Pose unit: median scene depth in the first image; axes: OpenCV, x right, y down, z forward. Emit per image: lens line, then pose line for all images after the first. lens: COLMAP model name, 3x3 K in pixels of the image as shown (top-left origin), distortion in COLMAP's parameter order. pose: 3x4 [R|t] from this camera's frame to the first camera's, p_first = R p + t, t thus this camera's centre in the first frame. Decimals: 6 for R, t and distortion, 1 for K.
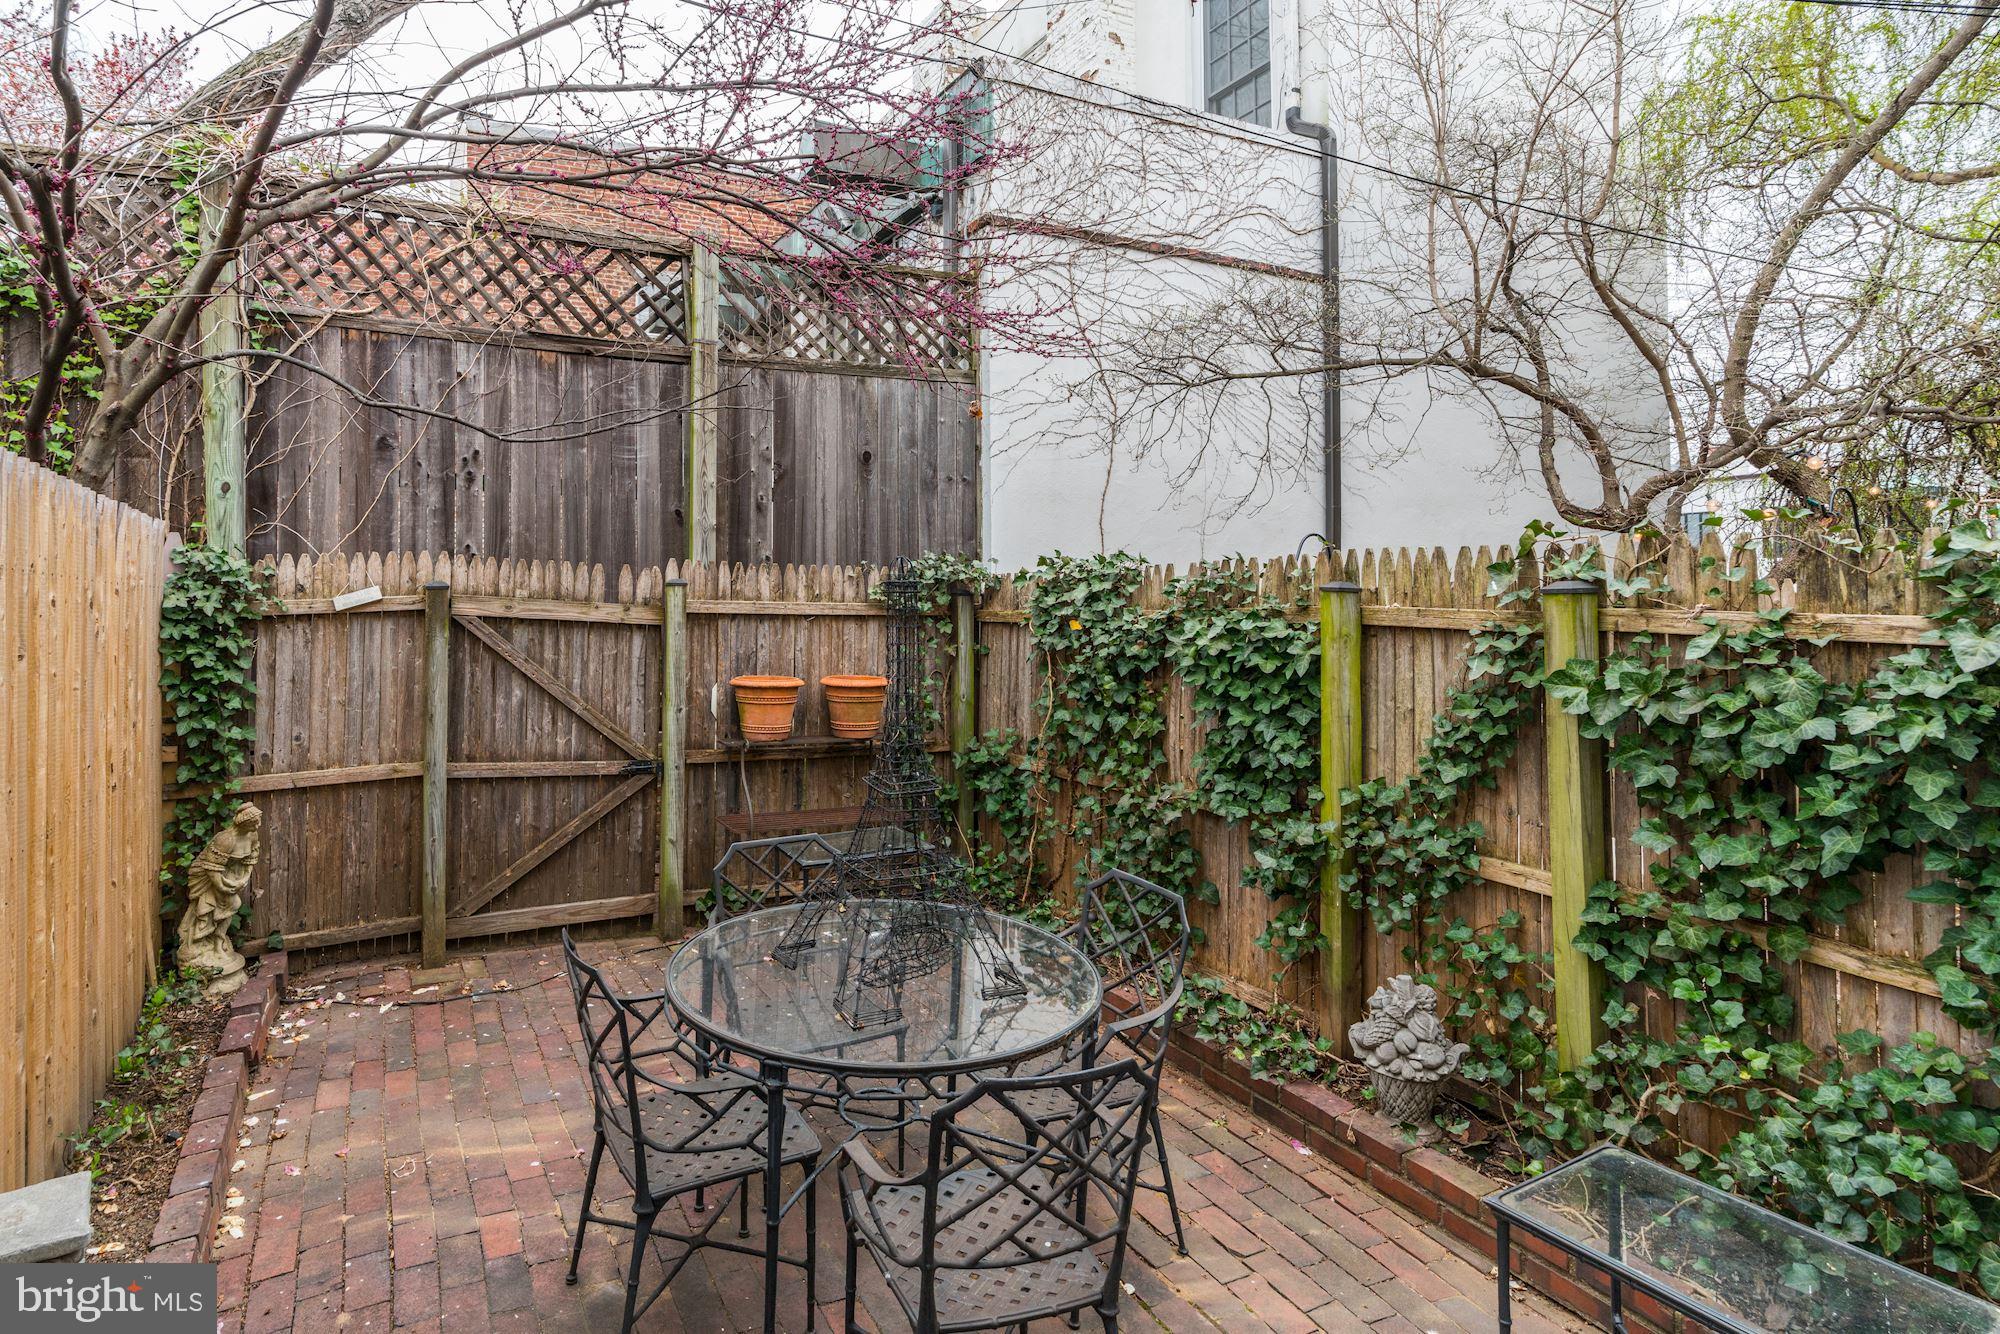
lens RADIAL K [[1250.7, 0, 985.8], [0, 1250.7, 590.3], [0, 0, 1]] dist [-0.006477, -0.001580]
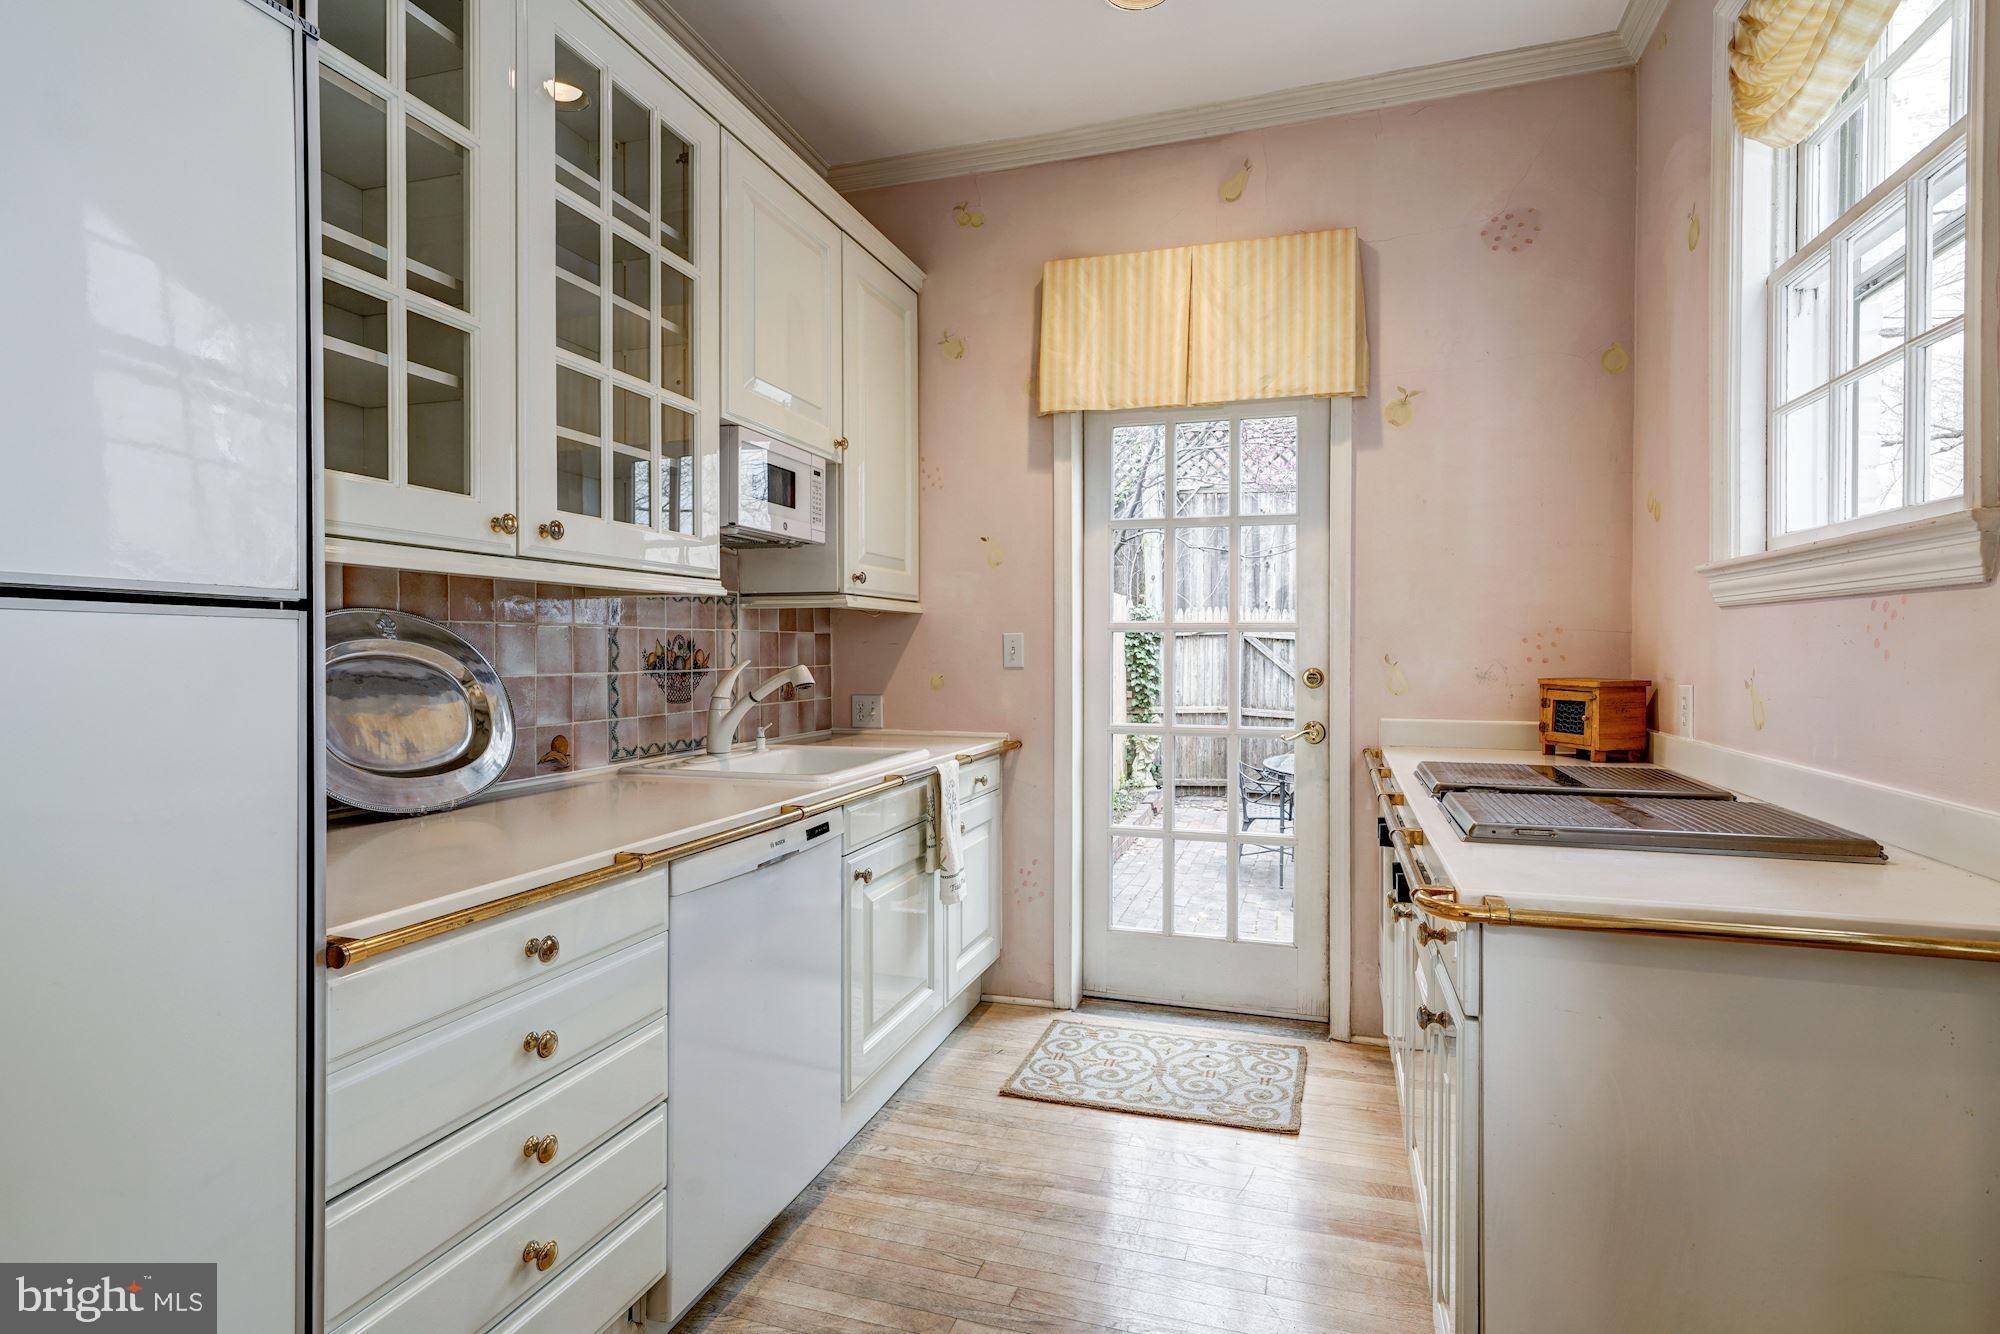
lens RADIAL K [[933.2, 0, 1013.3], [0, 933.2, 657.6], [0, 0, 1]] dist [0.014469, 0.001606]
pose [[0.757889, 0.010255, -0.652302, 0.301594], [0.008690, 0.999629, 0.025812, 0.011063], [0.652325, -0.025231, 0.757519, -0.437945]]
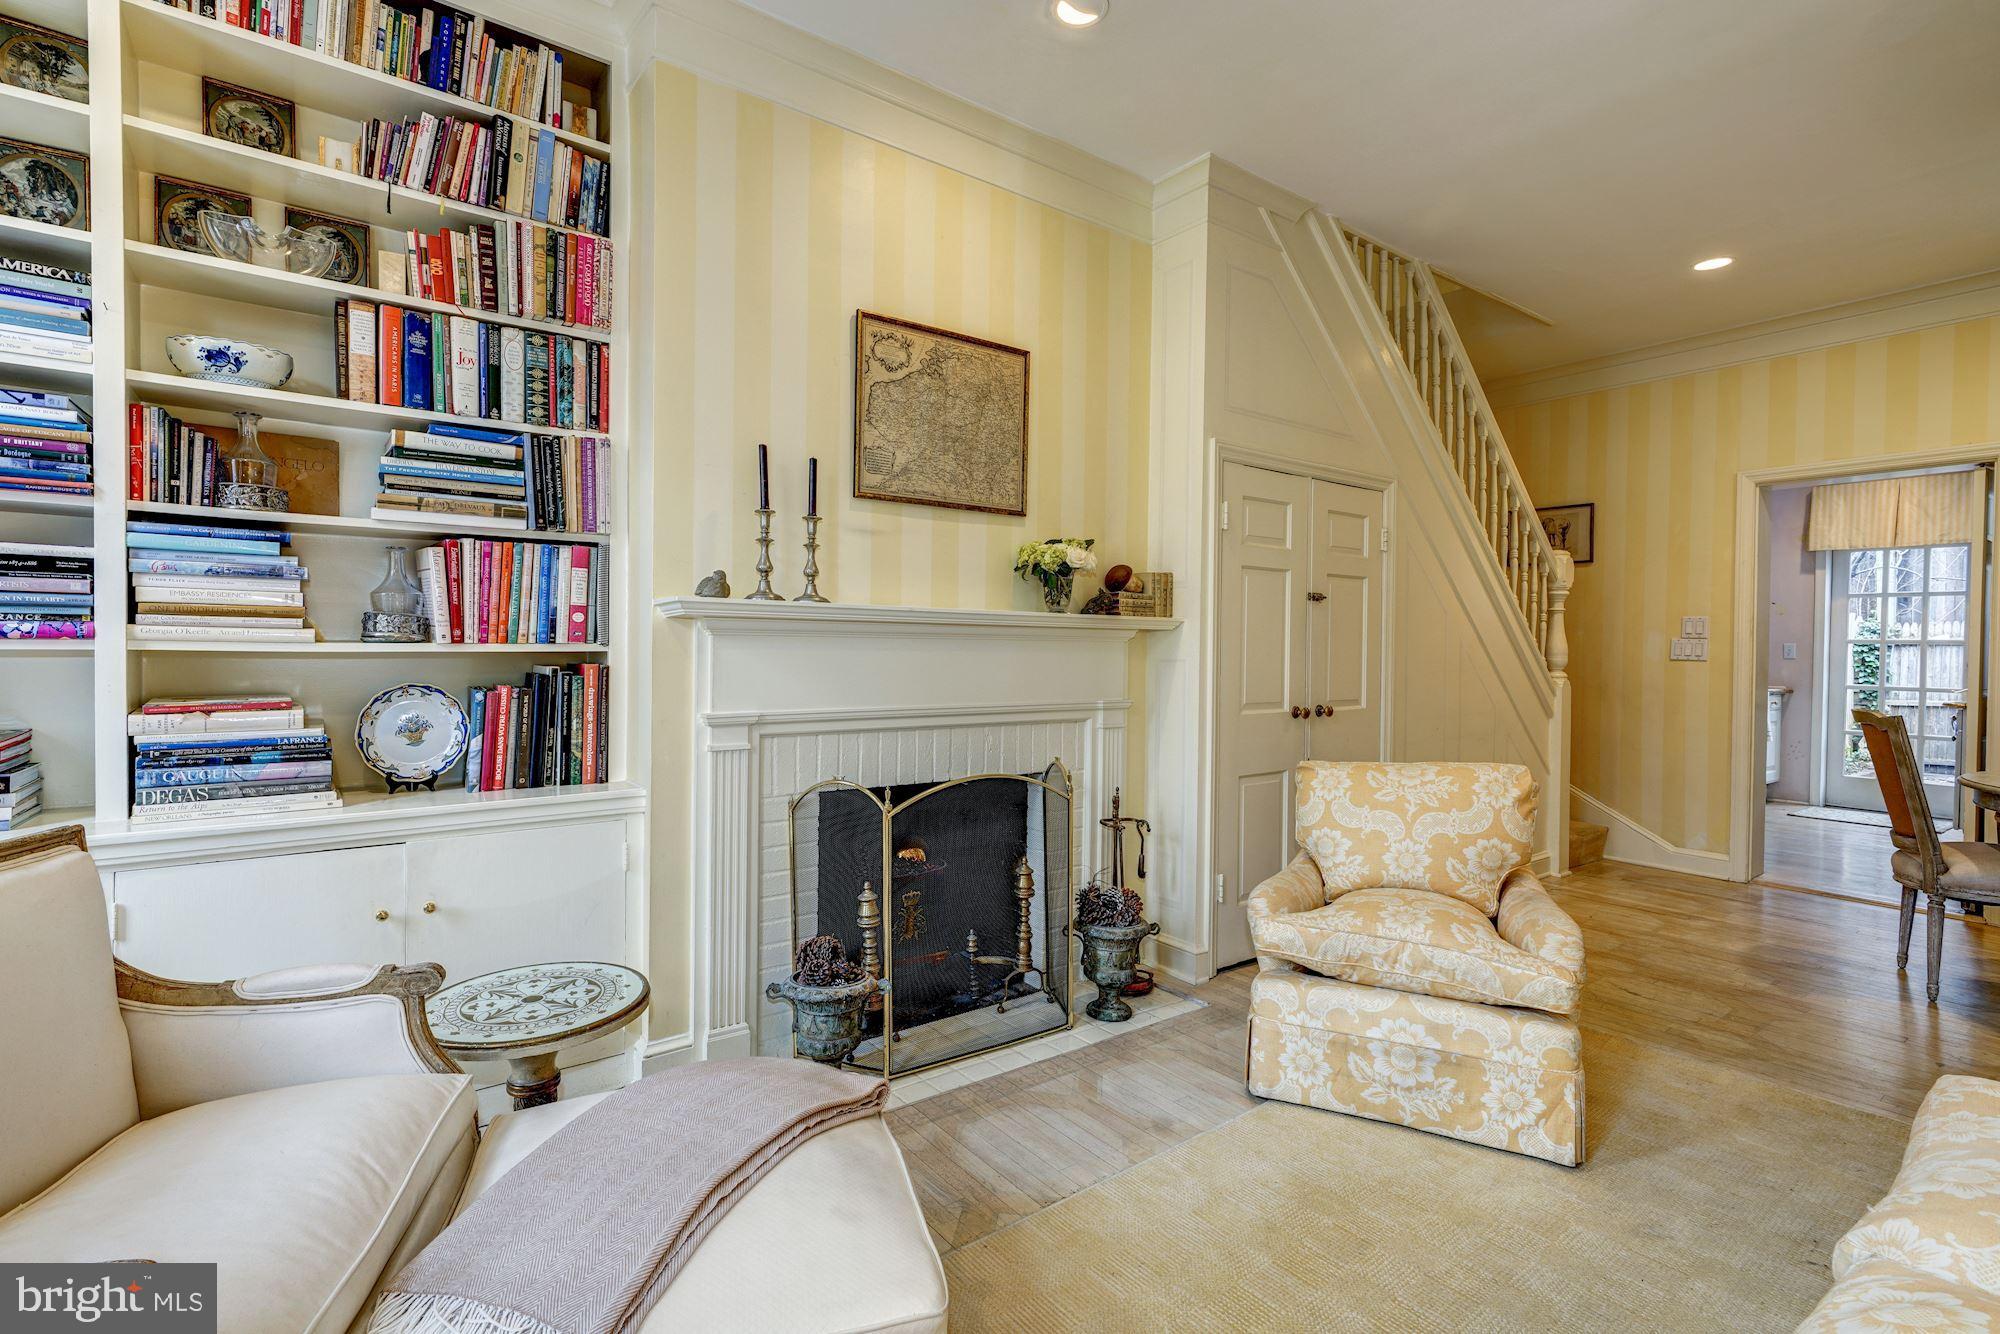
lens RADIAL K [[933.2, 0, 993.2], [0, 933.2, 660.1], [0, 0, 1]] dist [0.014469, 0.001606]
pose [[0.240007, 0.021959, -0.970523, 2.262049], [0.001600, 0.999734, 0.023016, -0.018205], [0.970770, -0.007077, 0.239908, -3.378944]]
